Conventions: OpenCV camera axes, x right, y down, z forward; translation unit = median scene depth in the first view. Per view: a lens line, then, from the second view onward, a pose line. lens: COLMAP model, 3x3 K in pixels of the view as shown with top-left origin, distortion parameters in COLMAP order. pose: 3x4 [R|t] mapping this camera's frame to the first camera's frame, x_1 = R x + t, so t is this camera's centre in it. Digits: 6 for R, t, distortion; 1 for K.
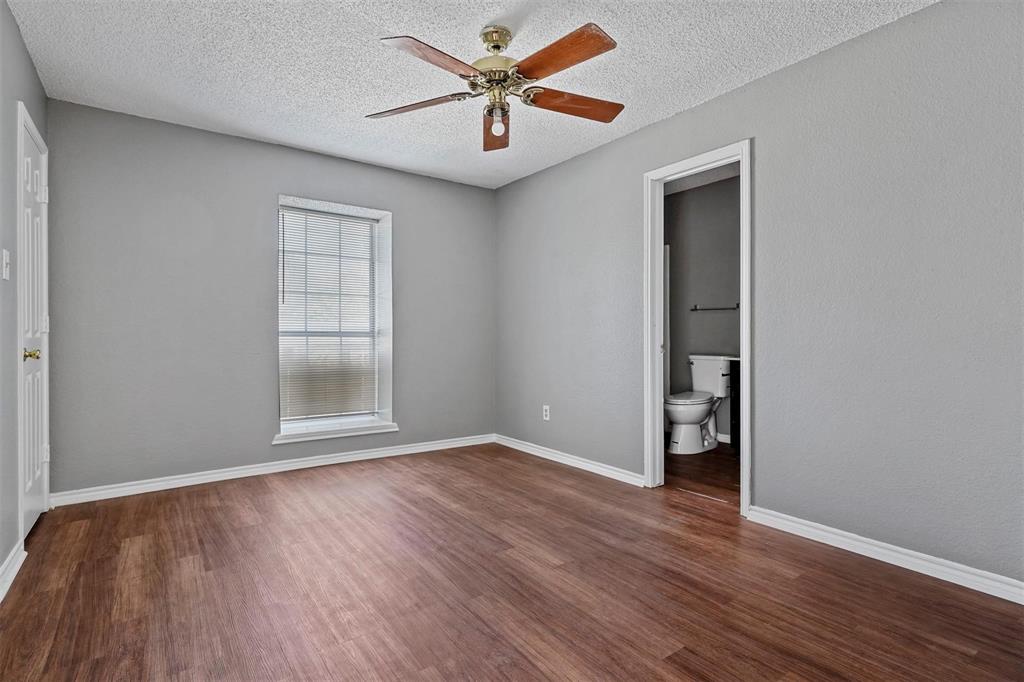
lens RADIAL K [[501.8, 0, 506.6], [0, 501.8, 331.4], [0, 0, 1]] dist [0.002784, 0.000484]
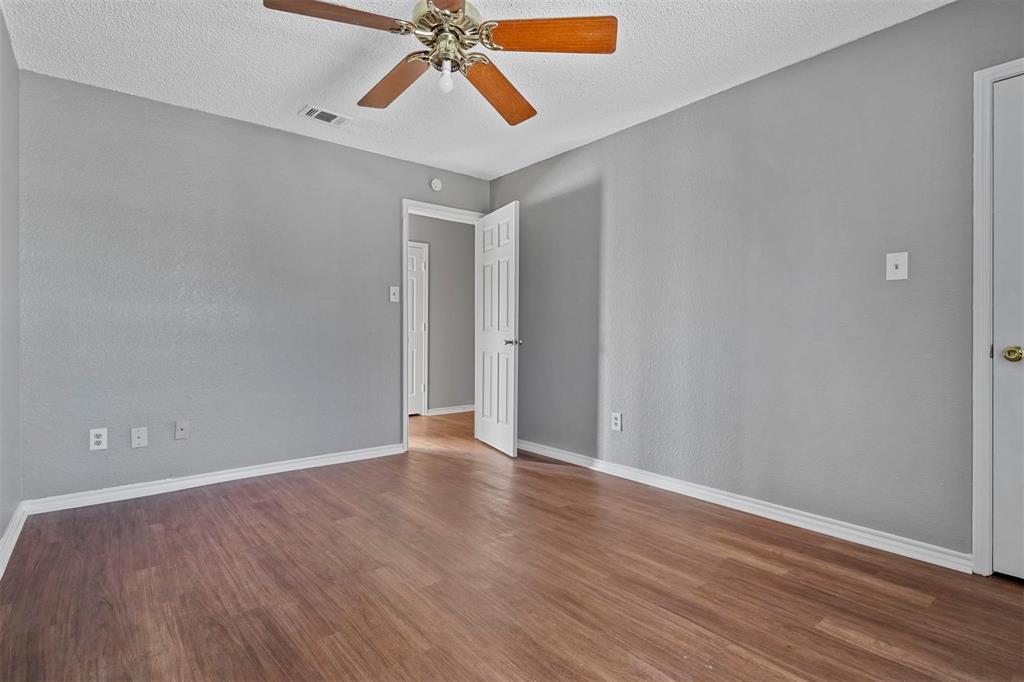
lens RADIAL K [[501.8, 0, 506.6], [0, 501.8, 331.4], [0, 0, 1]] dist [0.002784, 0.000484]
pose [[-0.998192, -0.001882, -0.060074, -0.074353], [-0.001516, 0.999980, -0.006133, 0.017345], [0.060084, -0.006031, -0.998175, 1.959395]]
